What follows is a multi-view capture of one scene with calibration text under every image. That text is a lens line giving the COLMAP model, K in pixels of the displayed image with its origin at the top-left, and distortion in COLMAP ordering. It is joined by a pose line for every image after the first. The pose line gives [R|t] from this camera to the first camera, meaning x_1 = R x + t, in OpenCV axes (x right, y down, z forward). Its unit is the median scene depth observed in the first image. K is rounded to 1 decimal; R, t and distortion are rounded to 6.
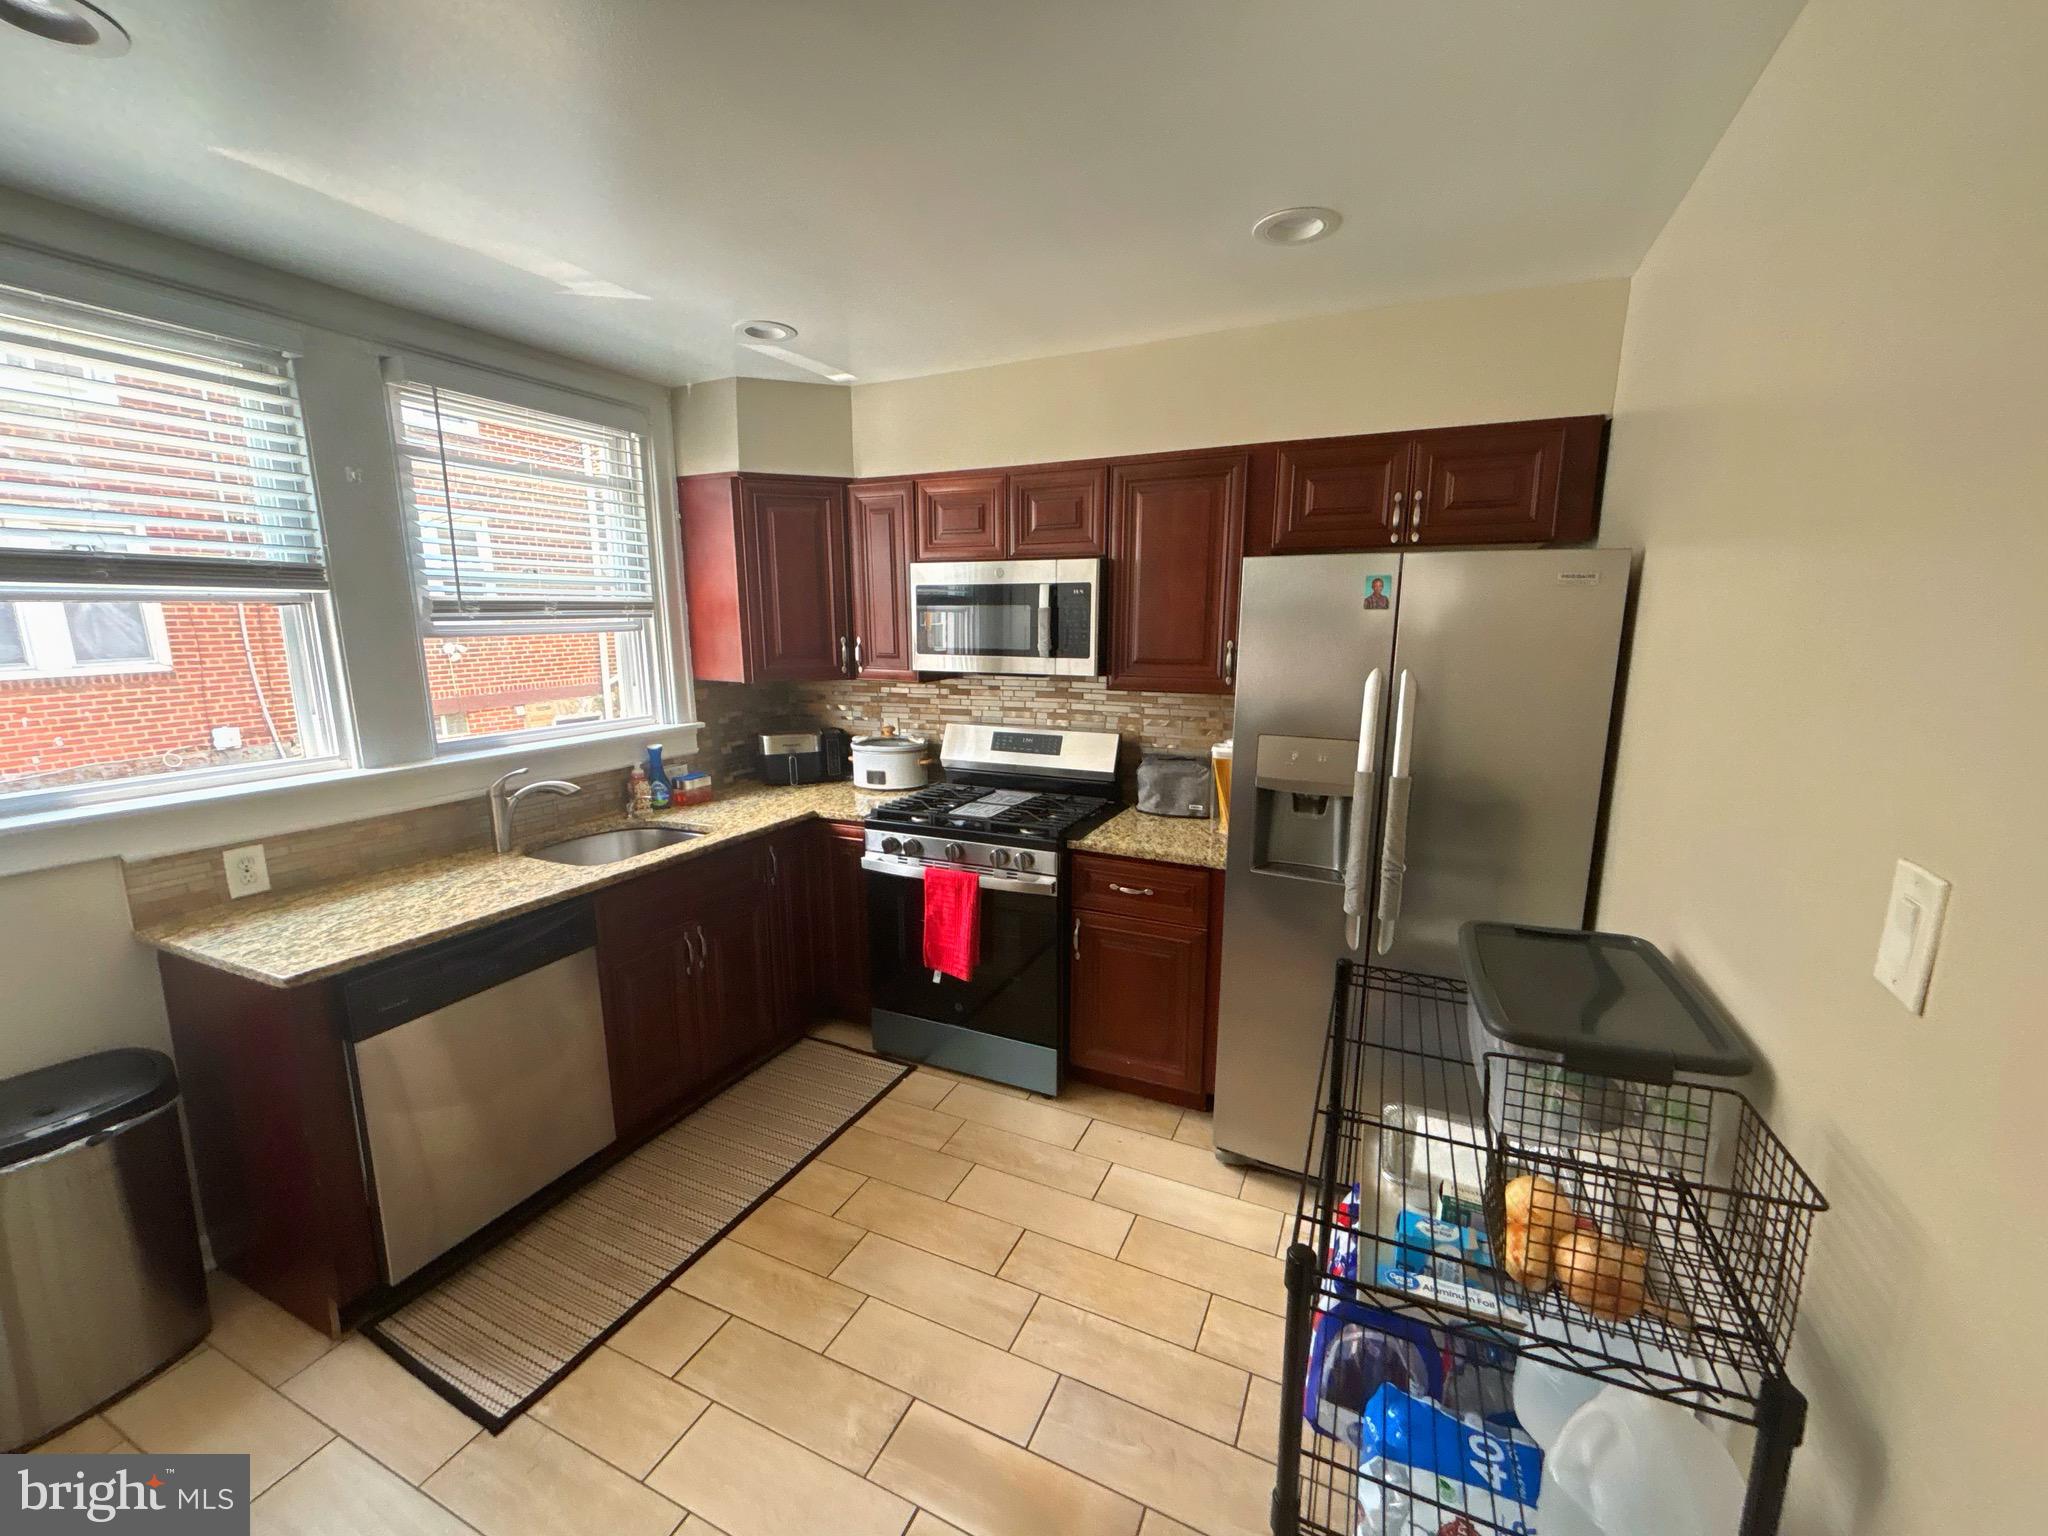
lens RADIAL K [[825.2, 0, 1024.5], [0, 825.2, 767.5], [0, 0, 1]] dist [-0.002036, -0.000858]
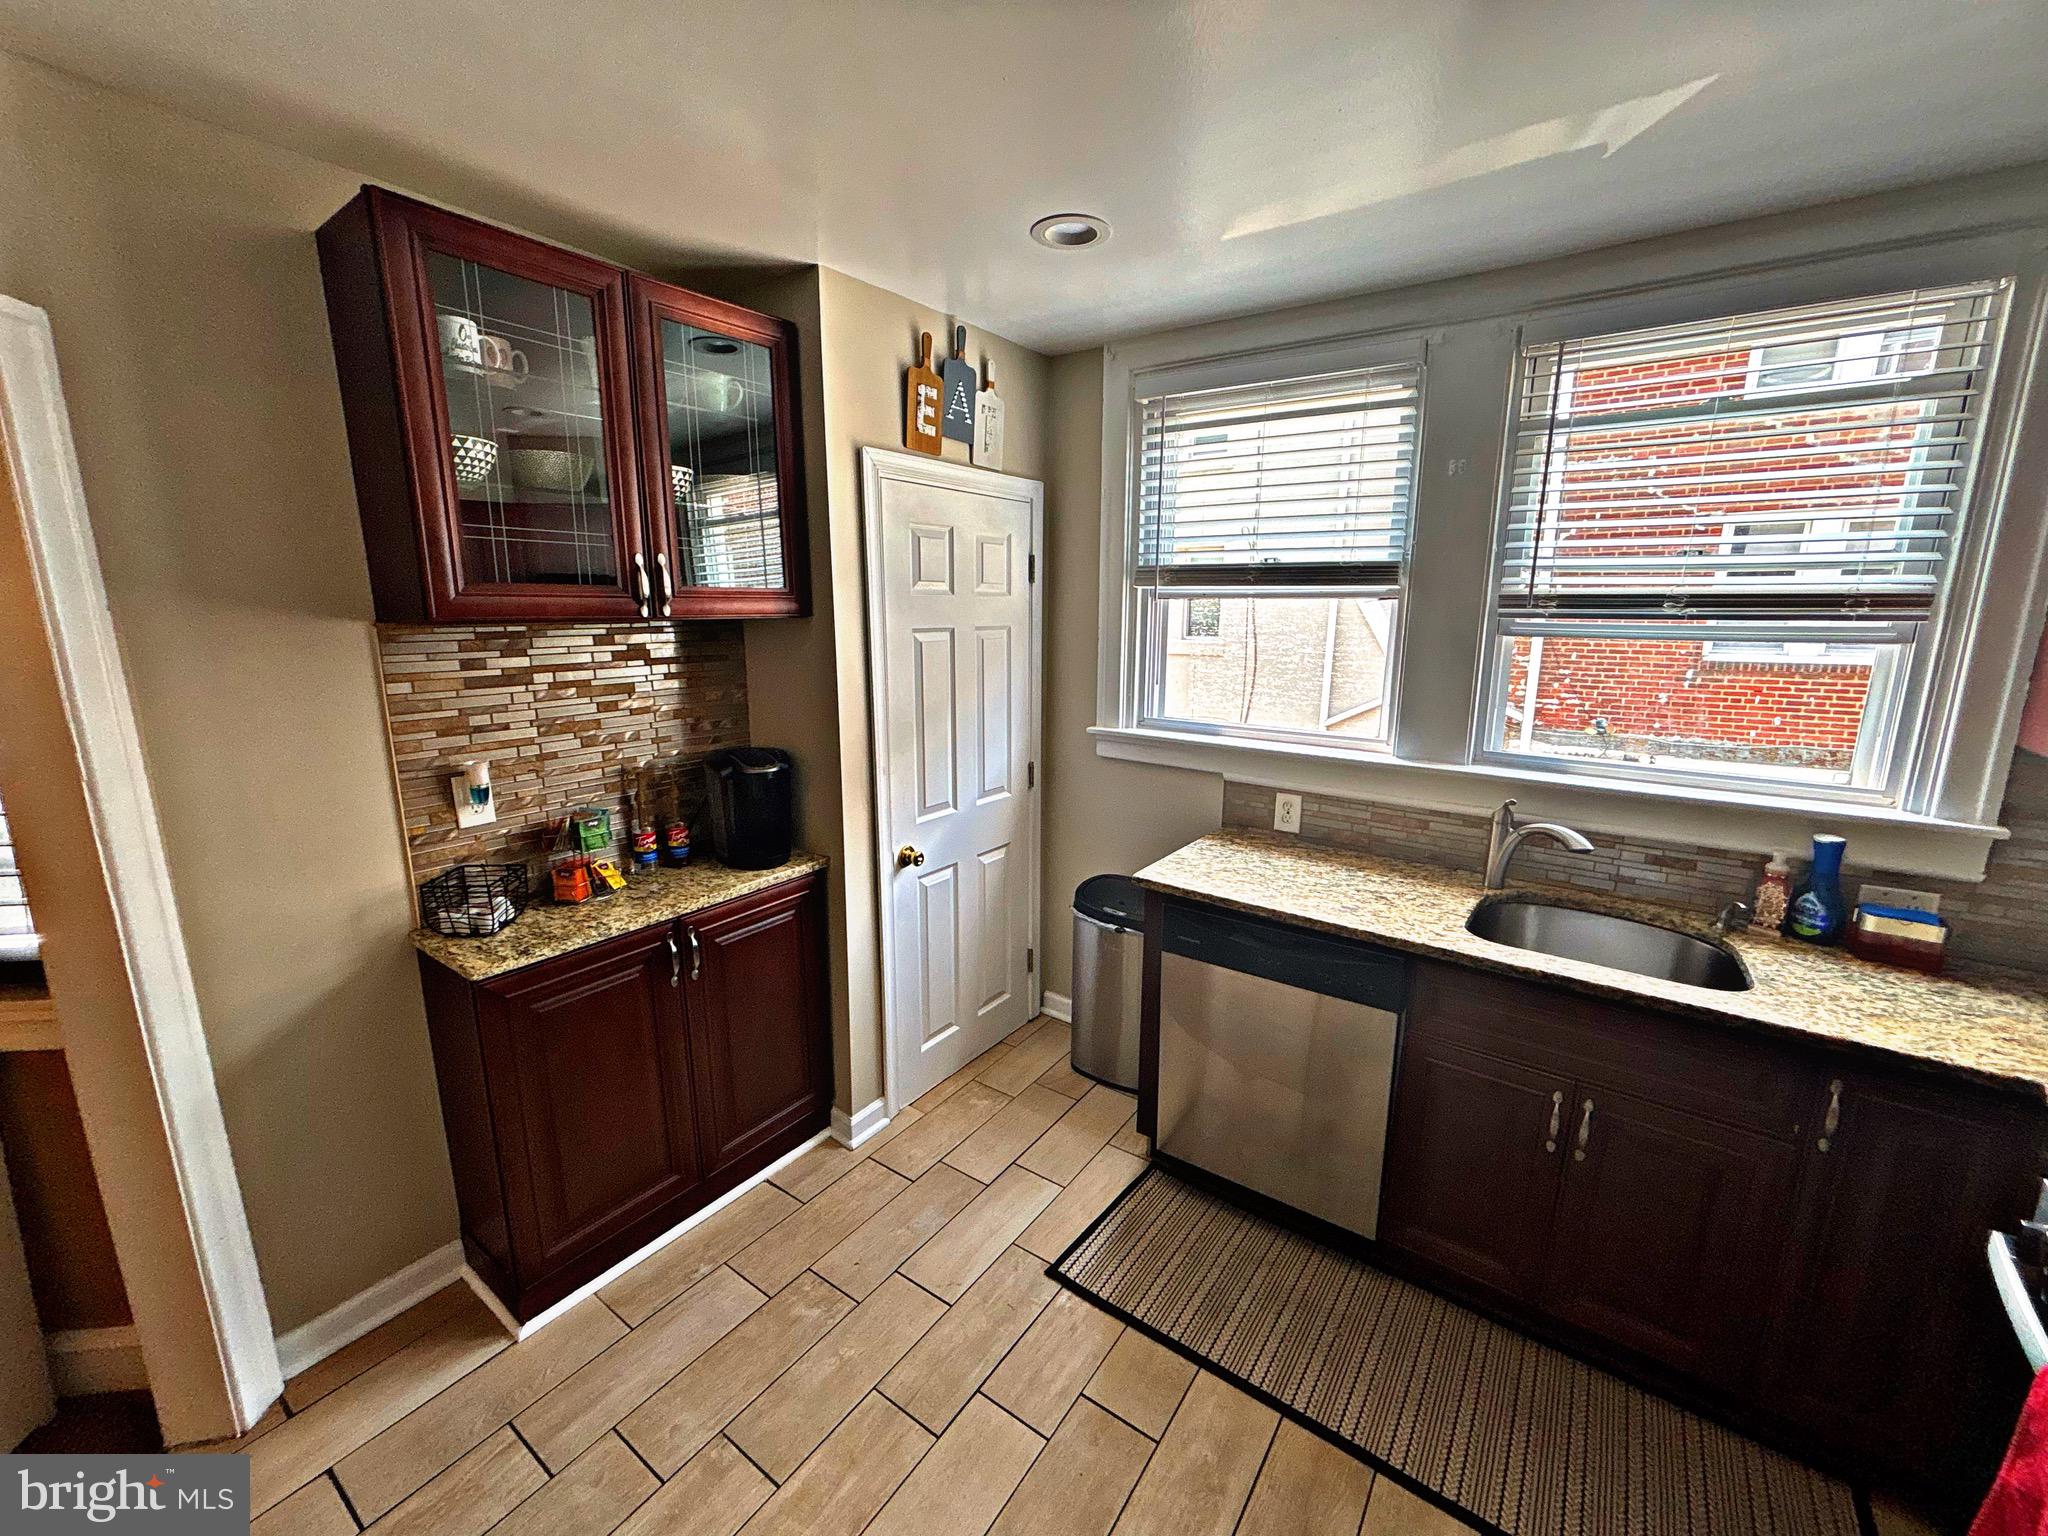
lens RADIAL K [[825.2, 0, 1026.7], [0, 825.2, 767.5], [0, 0, 1]] dist [-0.002036, -0.000858]
pose [[-0.185533, 0.195827, -0.962927, 0.293806], [-0.184499, 0.955571, 0.229879, -0.140955], [0.965162, 0.220309, -0.141160, 0.704969]]
